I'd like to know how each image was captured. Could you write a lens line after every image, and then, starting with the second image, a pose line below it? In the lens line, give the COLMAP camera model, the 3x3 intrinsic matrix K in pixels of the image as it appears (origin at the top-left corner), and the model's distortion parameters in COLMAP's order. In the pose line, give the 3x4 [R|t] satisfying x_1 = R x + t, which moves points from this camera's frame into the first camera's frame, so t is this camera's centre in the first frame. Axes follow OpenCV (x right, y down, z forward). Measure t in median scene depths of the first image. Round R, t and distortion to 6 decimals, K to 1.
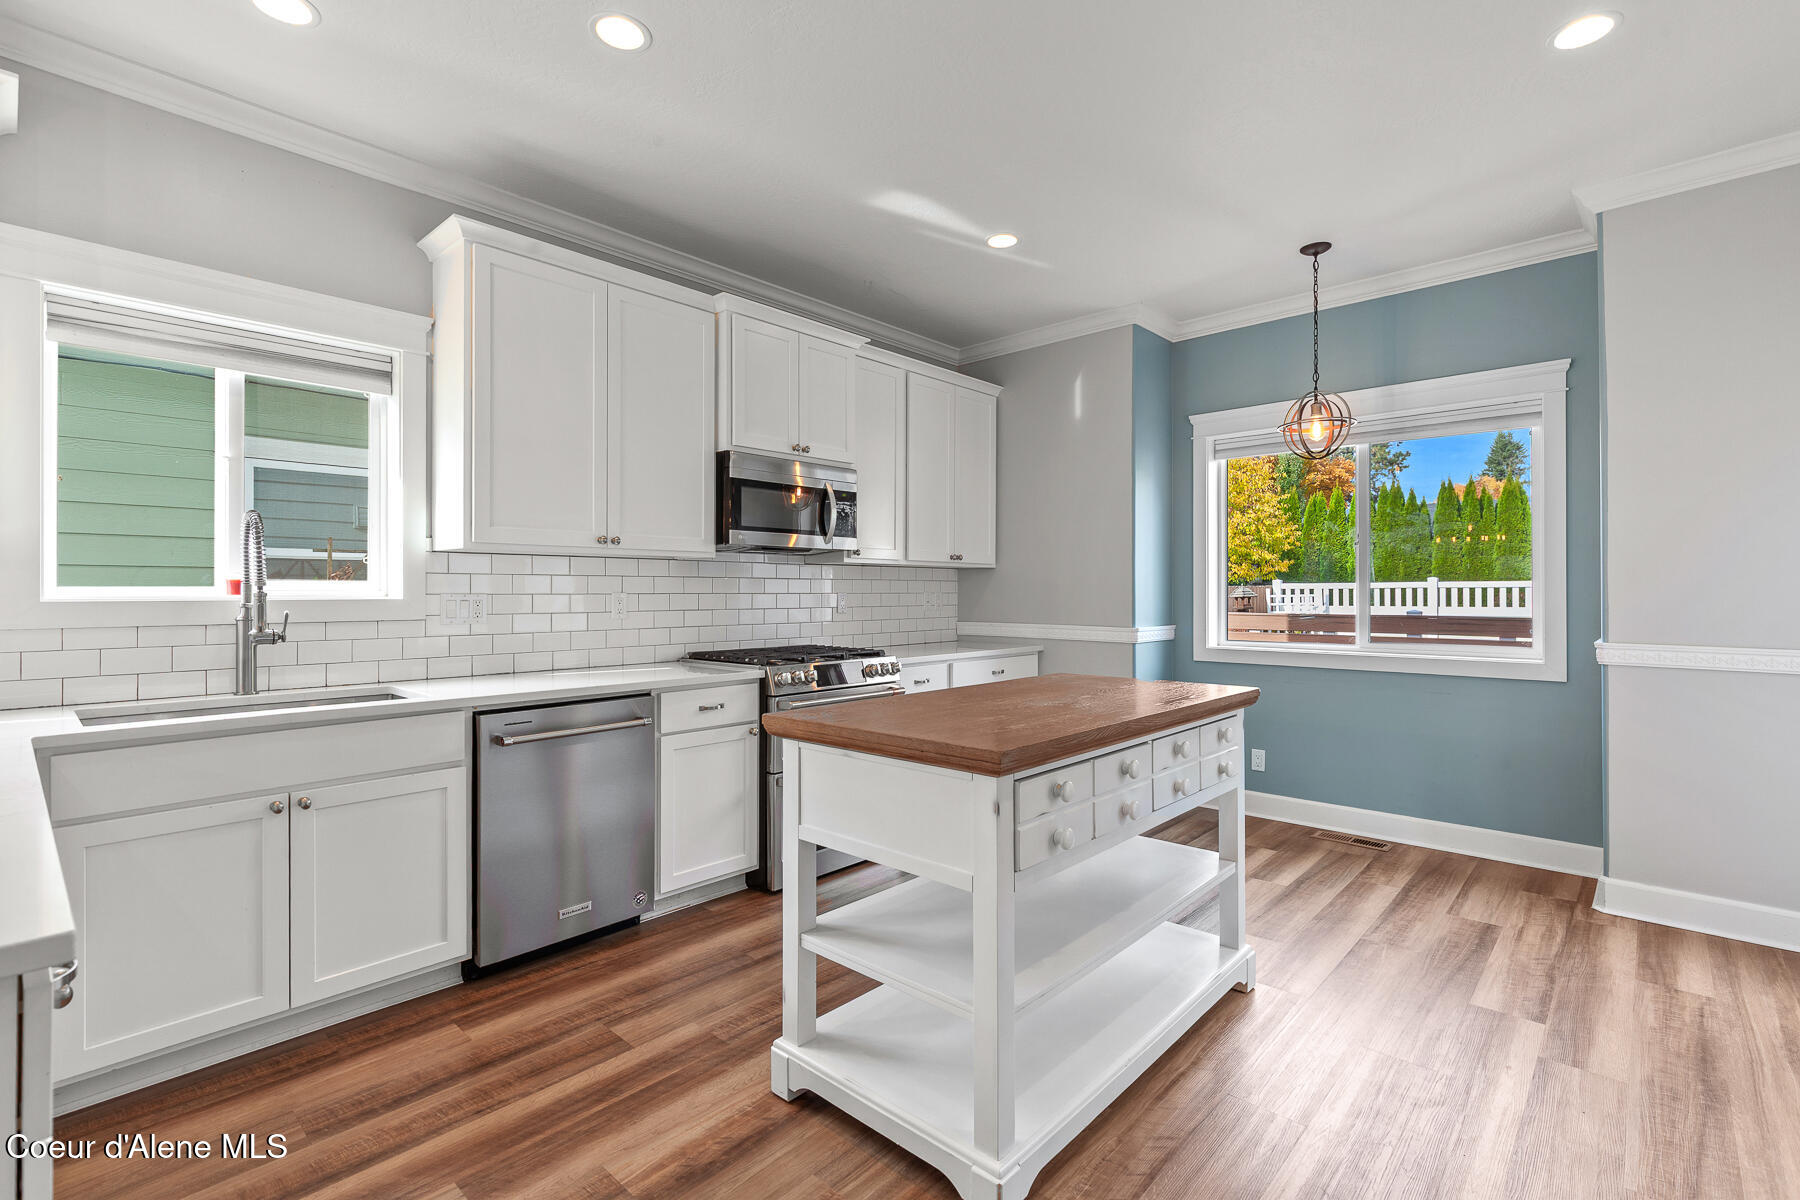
lens RADIAL K [[808.0, 0, 903.2], [0, 808.0, 596.3], [0, 0, 1]] dist [0.006092, -0.000178]
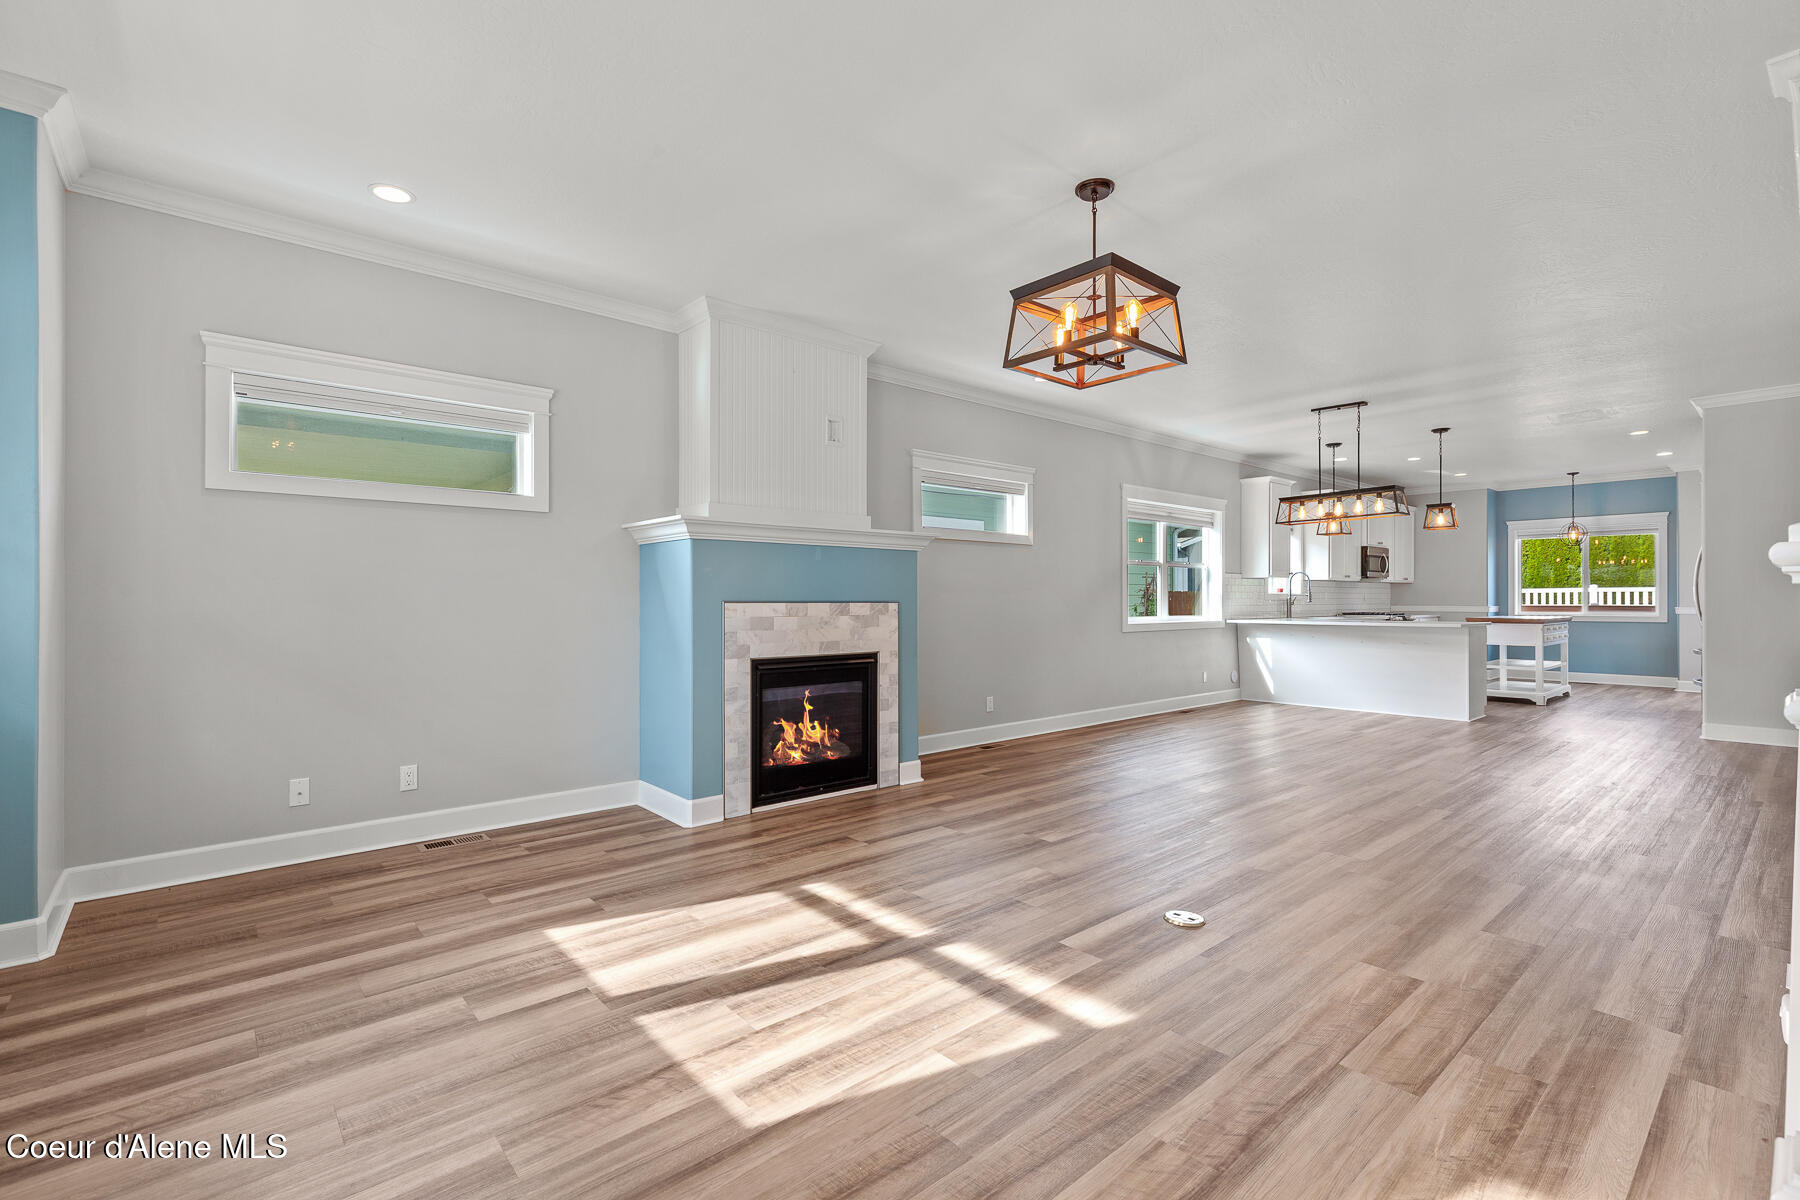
lens RADIAL K [[808.0, 0, 903.2], [0, 808.0, 596.3], [0, 0, 1]] dist [0.006092, -0.000178]
pose [[0.994515, -0.001313, -0.104588, -1.542523], [0.000372, 0.999959, -0.009017, 0.035749], [0.104596, 0.008929, 0.994475, -2.100439]]
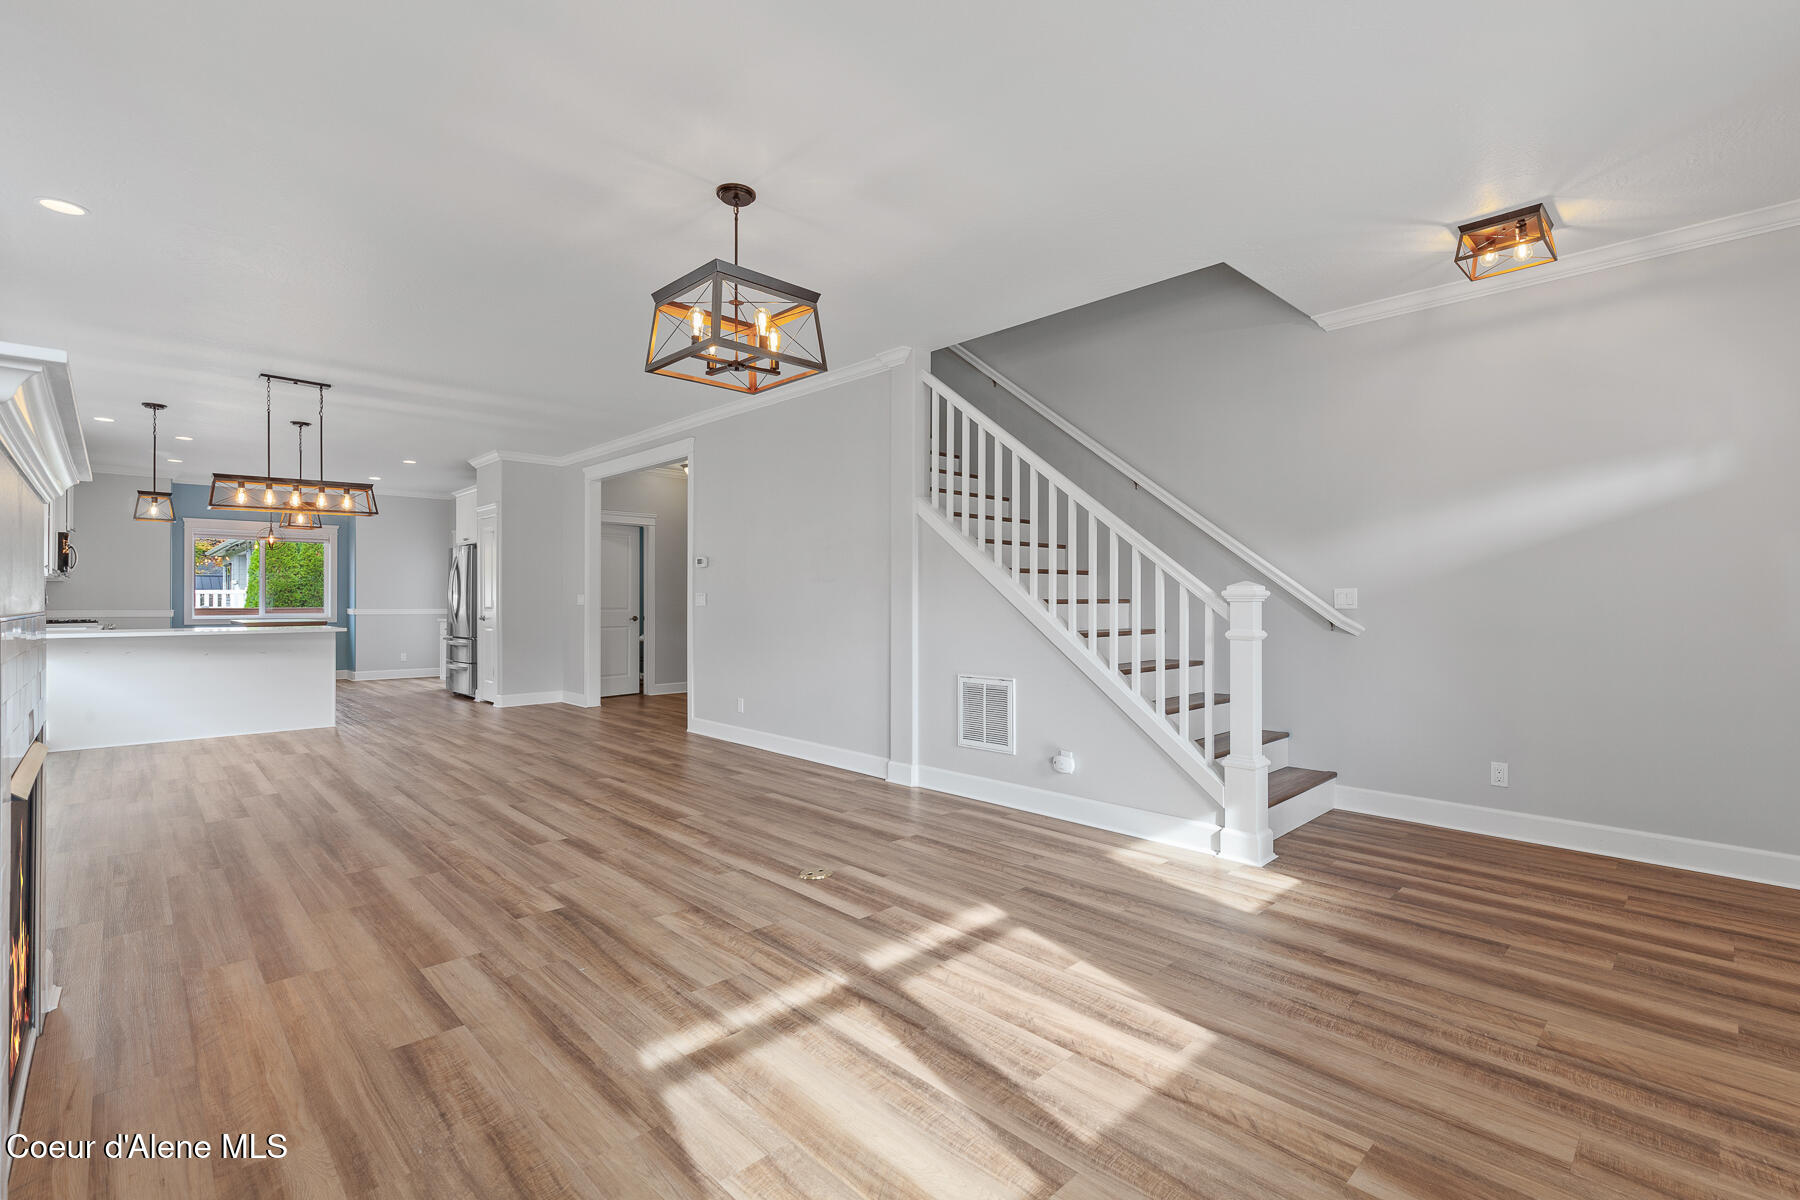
lens RADIAL K [[808.0, 0, 903.2], [0, 808.0, 596.3], [0, 0, 1]] dist [0.006092, -0.000178]
pose [[0.054516, 0.004421, 0.998503, -2.276518], [0.005309, 0.999975, -0.004718, 0.026193], [-0.998499, 0.005558, 0.054491, -1.445737]]
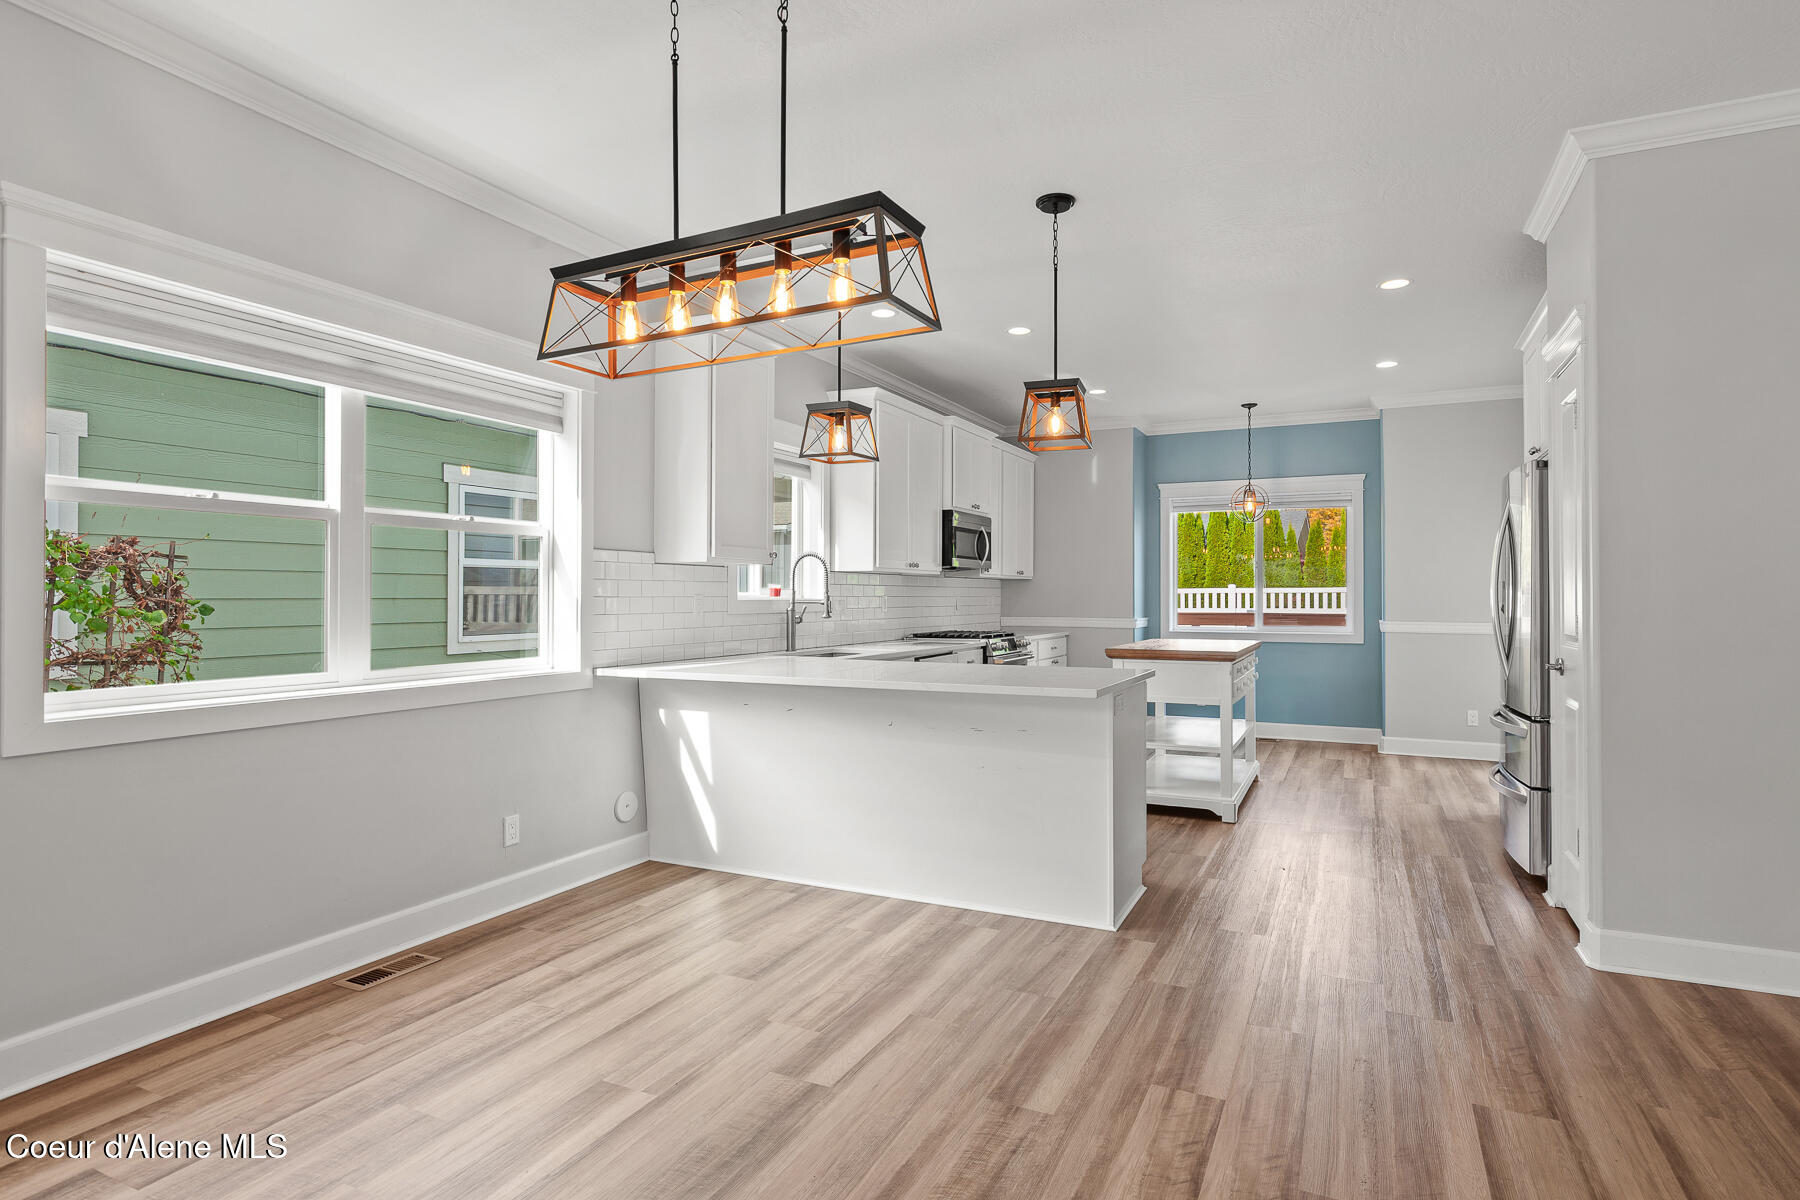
lens RADIAL K [[954.2, 0, 900.0], [0, 954.2, 600.0], [0, 0, 1]] dist [0.001316, 0.000094]
pose [[0.957315, 0.000421, 0.289048, -0.825312], [-0.000004, 0.999999, -0.001443, 0.006372], [-0.289048, 0.001381, 0.957314, -0.784367]]
